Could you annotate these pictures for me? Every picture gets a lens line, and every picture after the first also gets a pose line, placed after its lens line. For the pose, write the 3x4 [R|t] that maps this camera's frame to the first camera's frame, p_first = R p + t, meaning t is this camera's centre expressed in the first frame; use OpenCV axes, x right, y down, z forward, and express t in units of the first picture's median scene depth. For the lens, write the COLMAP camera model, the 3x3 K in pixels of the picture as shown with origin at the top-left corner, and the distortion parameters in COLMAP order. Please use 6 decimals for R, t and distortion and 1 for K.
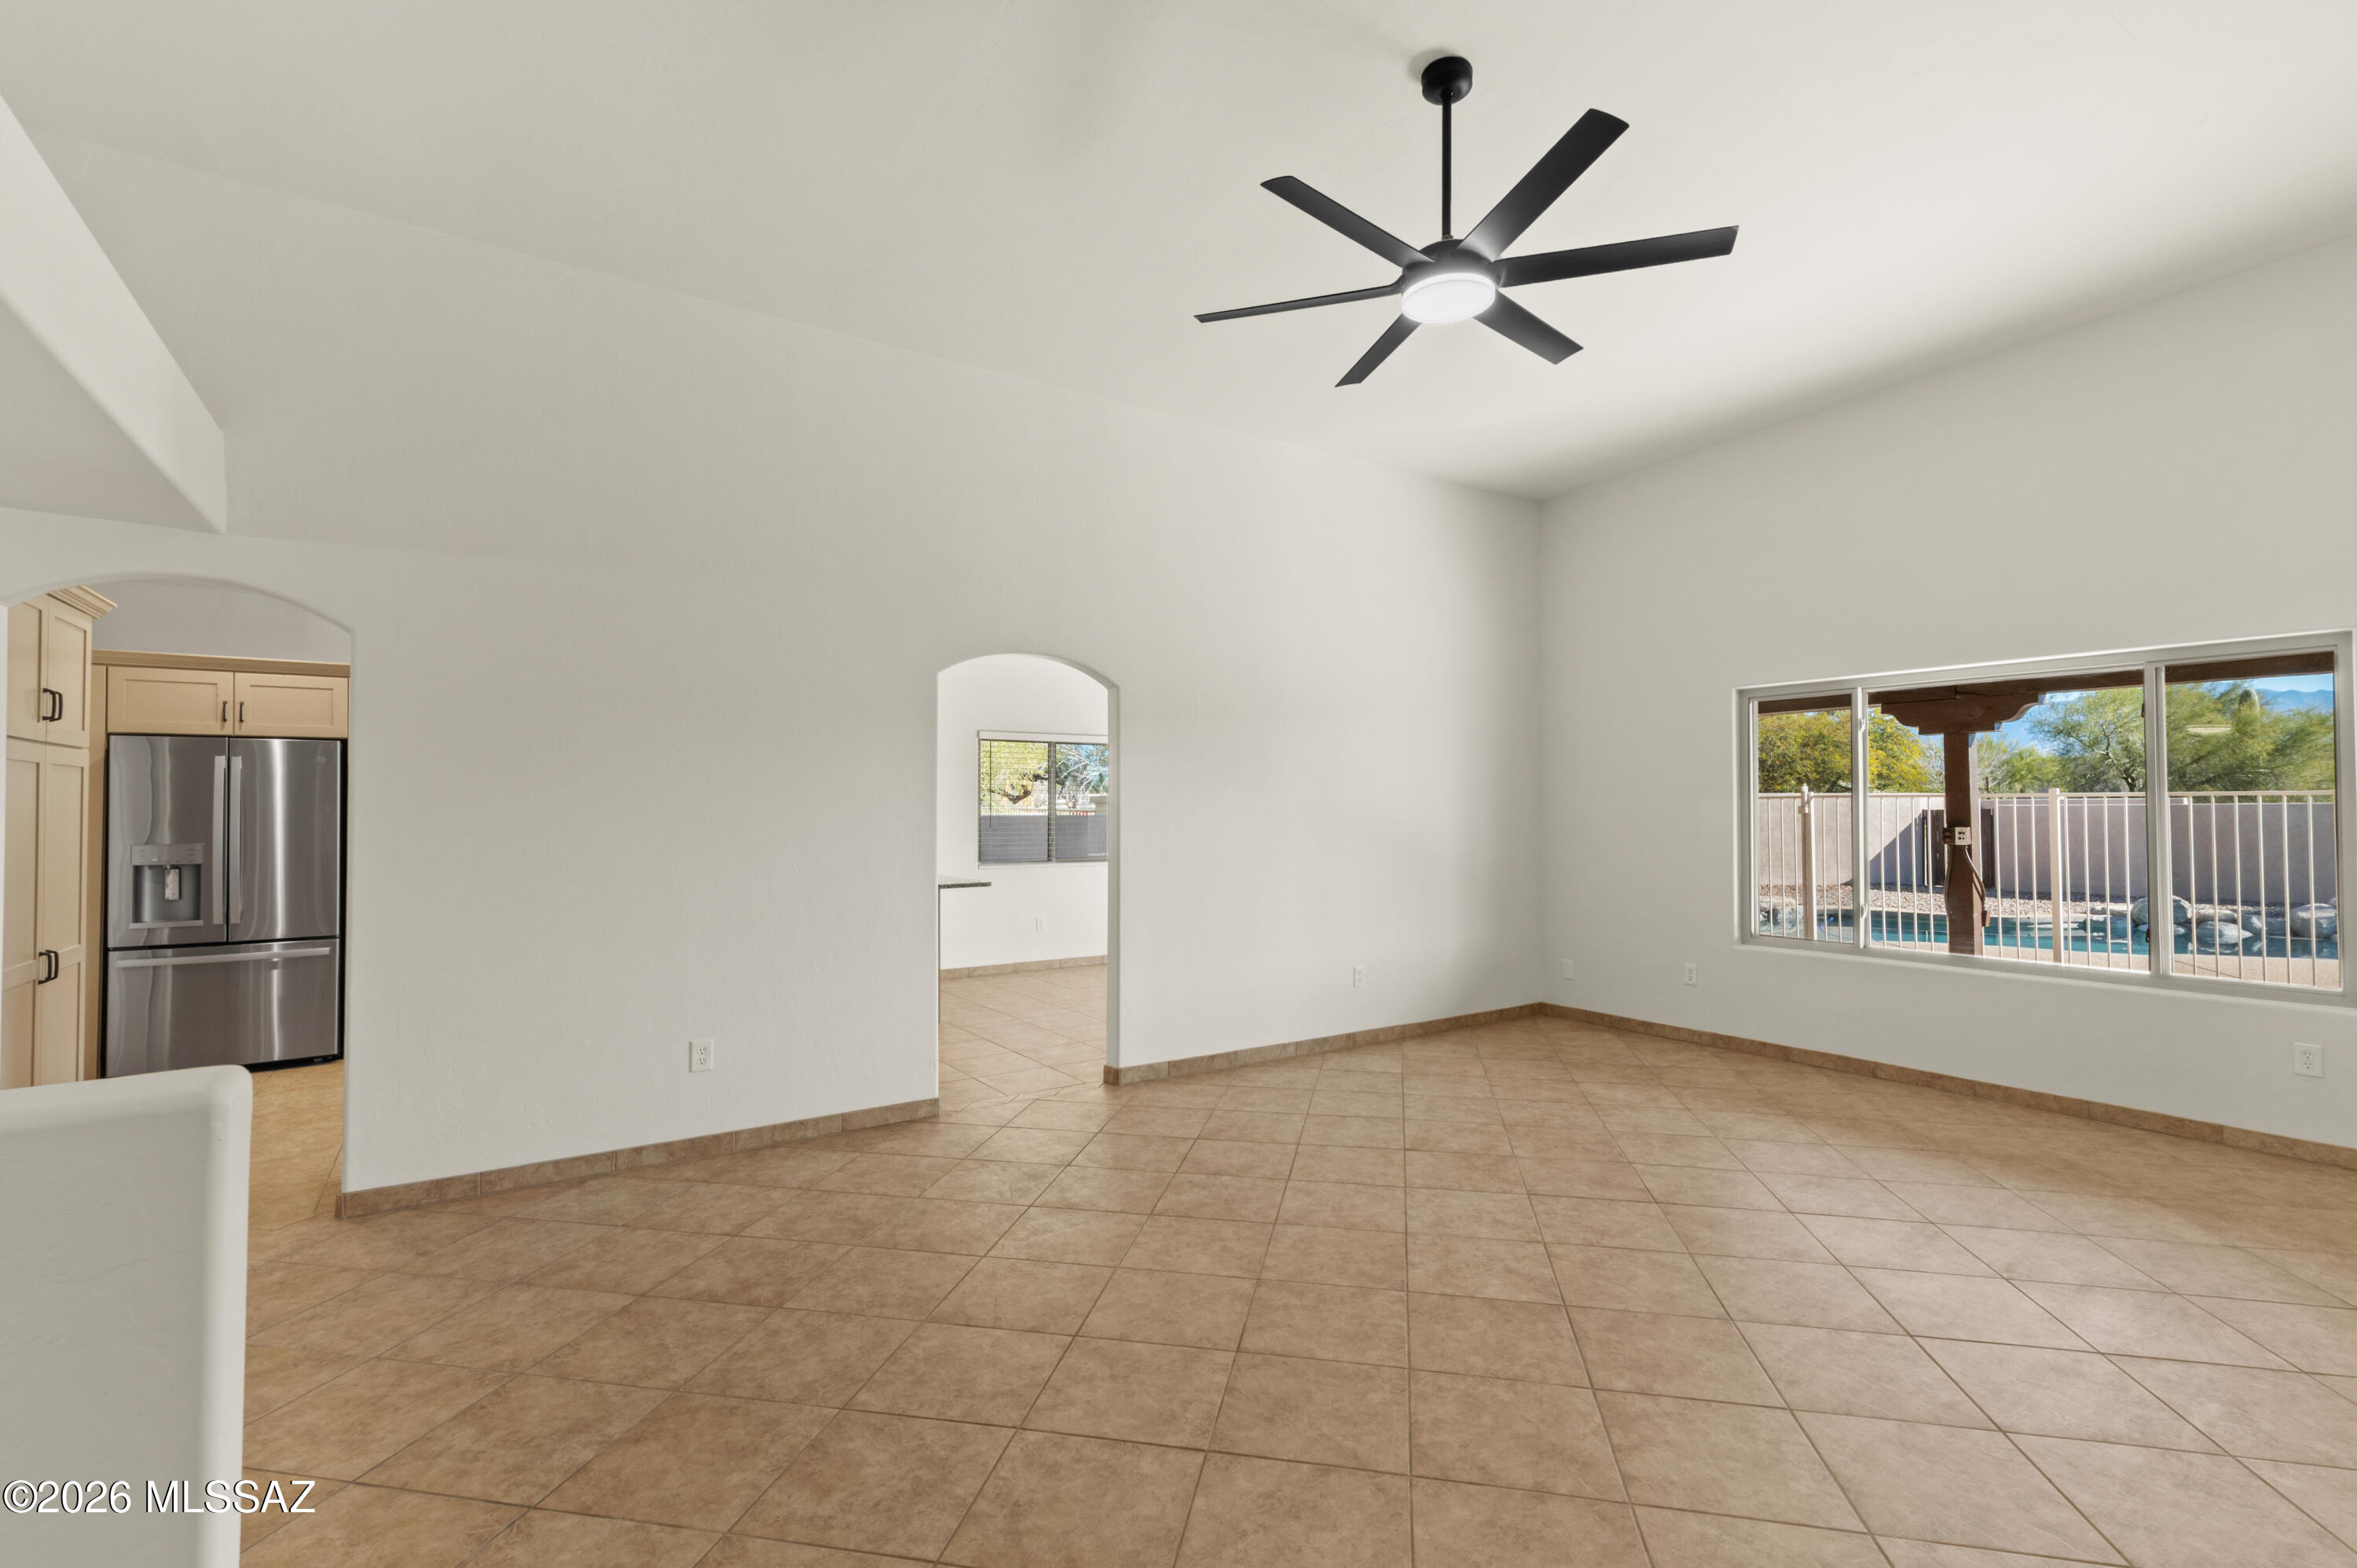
lens RADIAL K [[1053.1, 0, 1254.9], [0, 1053.1, 786.1], [0, 0, 1]] dist [-0.009545, -0.000589]
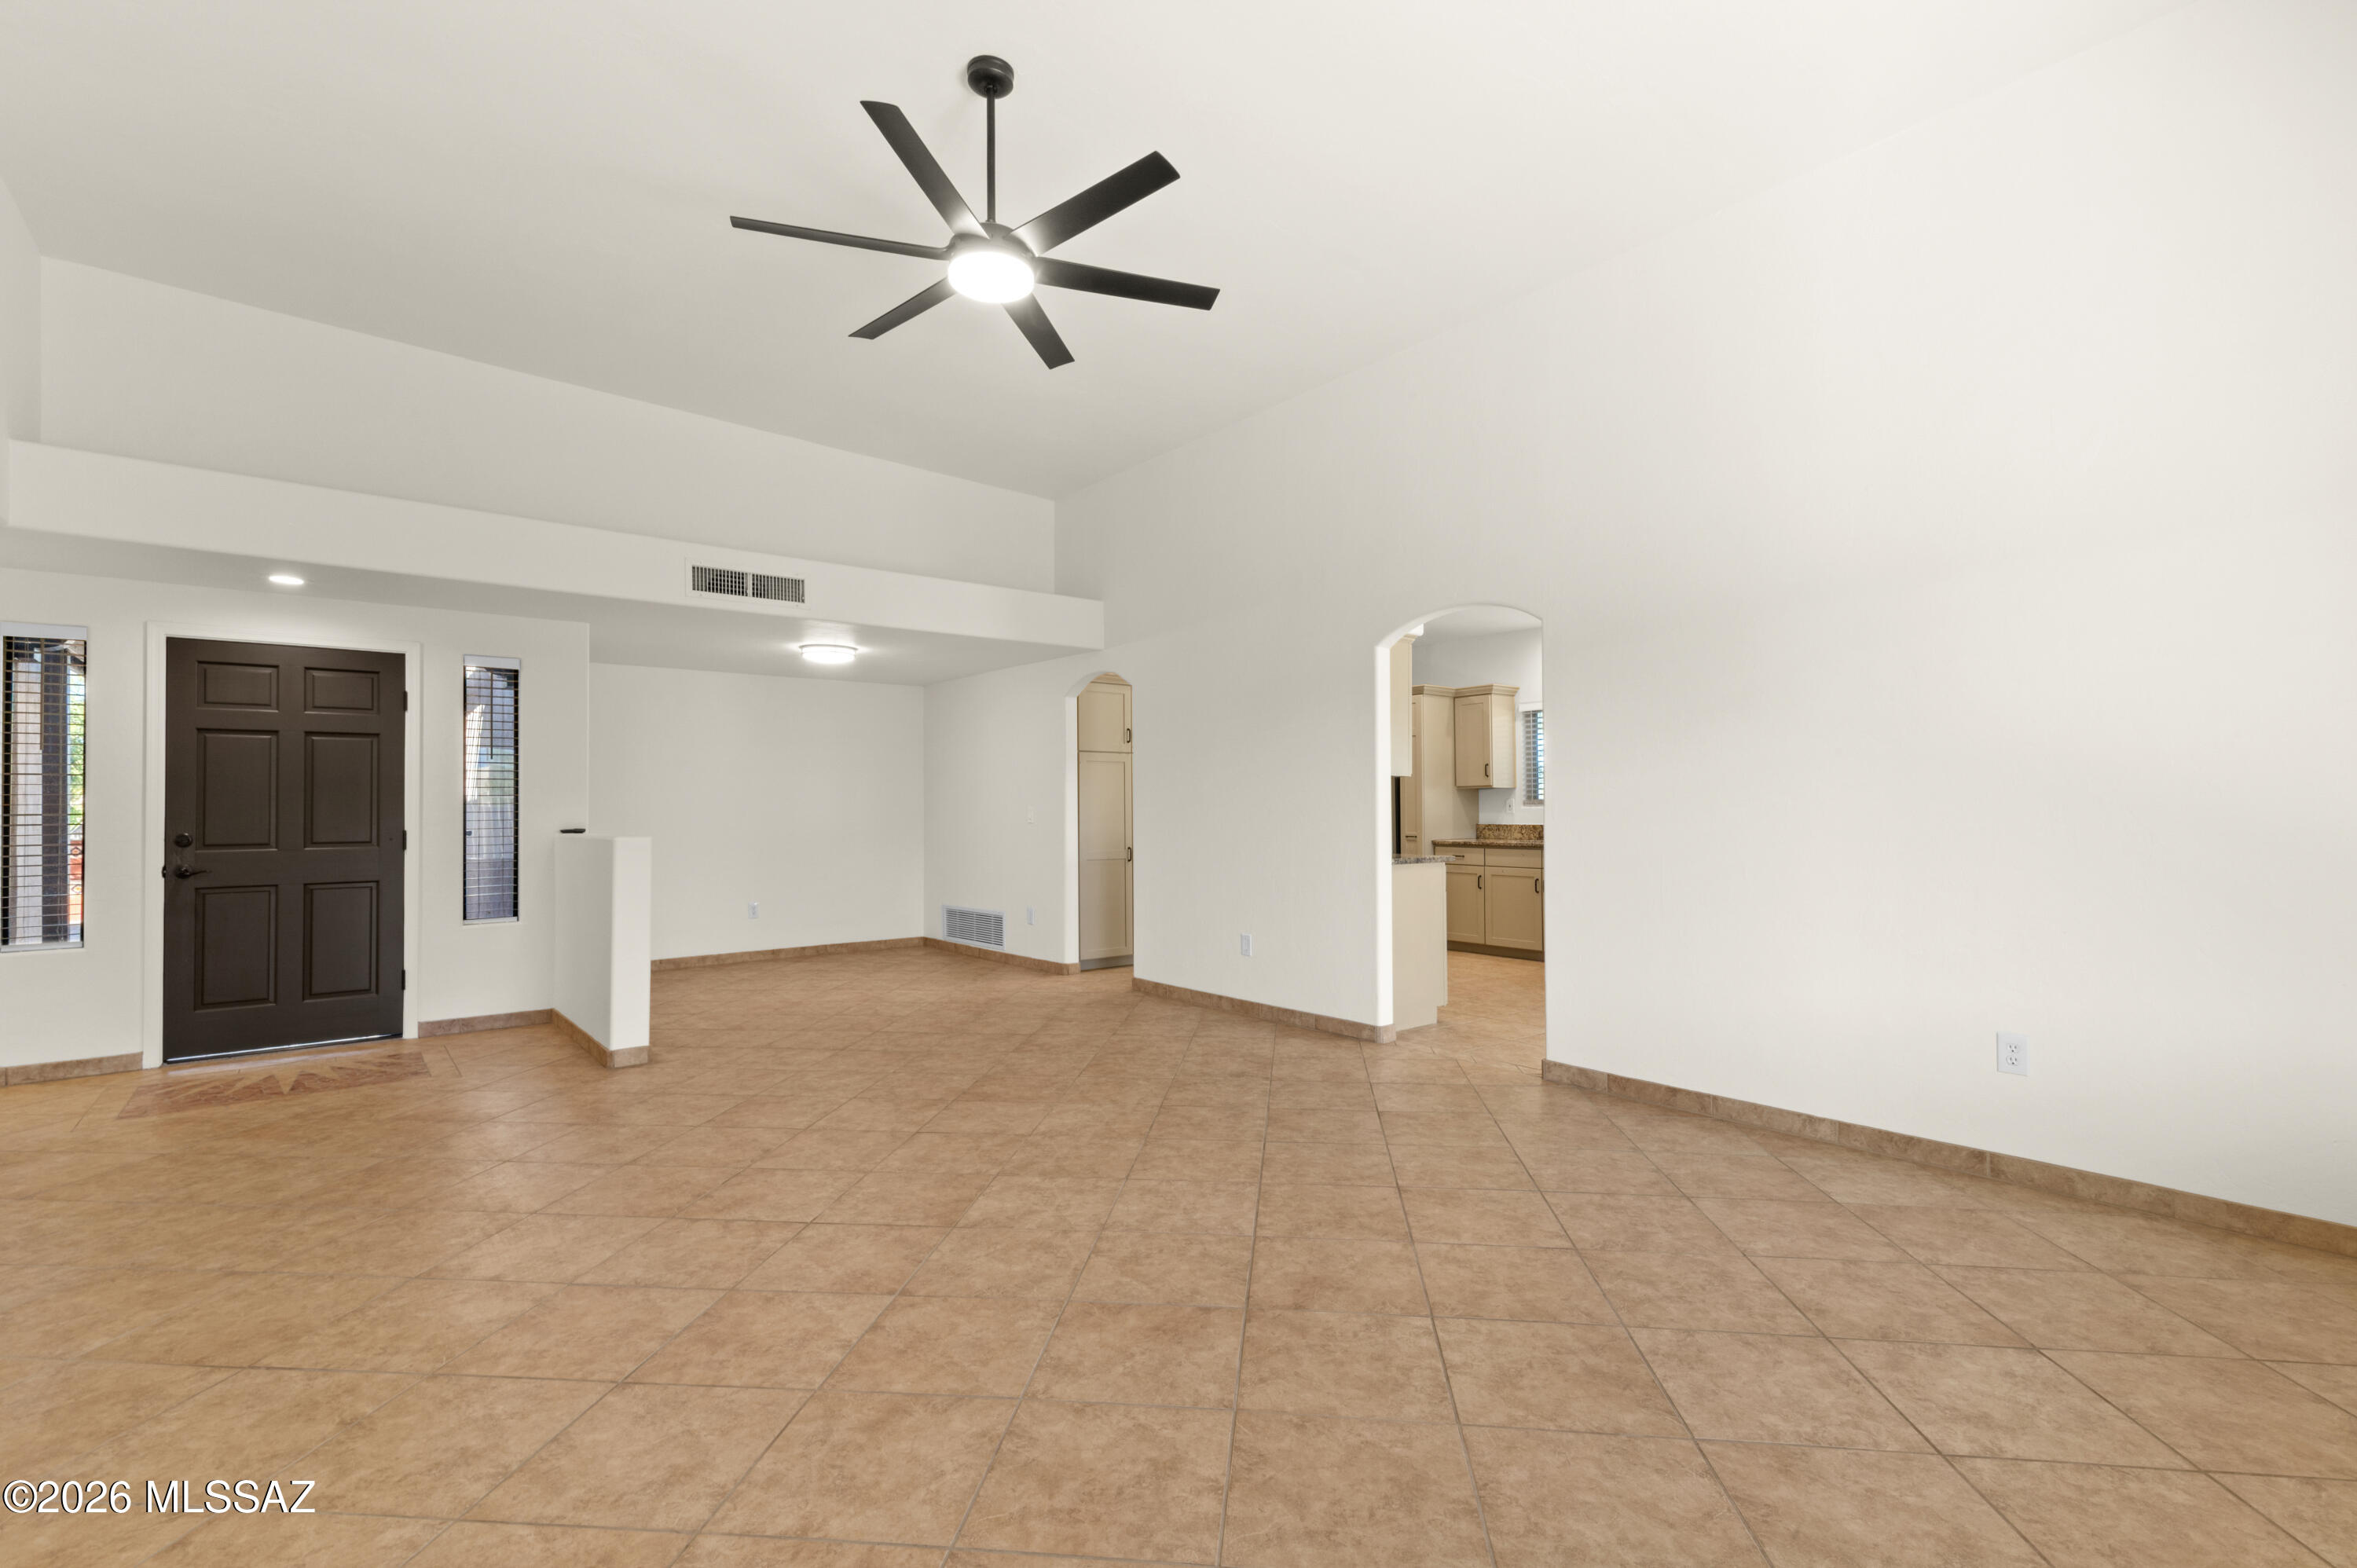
lens RADIAL K [[1089.1, 0, 1199.9], [0, 1089.1, 792.6], [0, 0, 1]] dist [0.012461, -0.000120]
pose [[0.077813, -0.005997, -0.996950, 0.952114], [0.031737, 0.999490, -0.003535, 0.042596], [0.996463, -0.031365, 0.077964, 0.785053]]
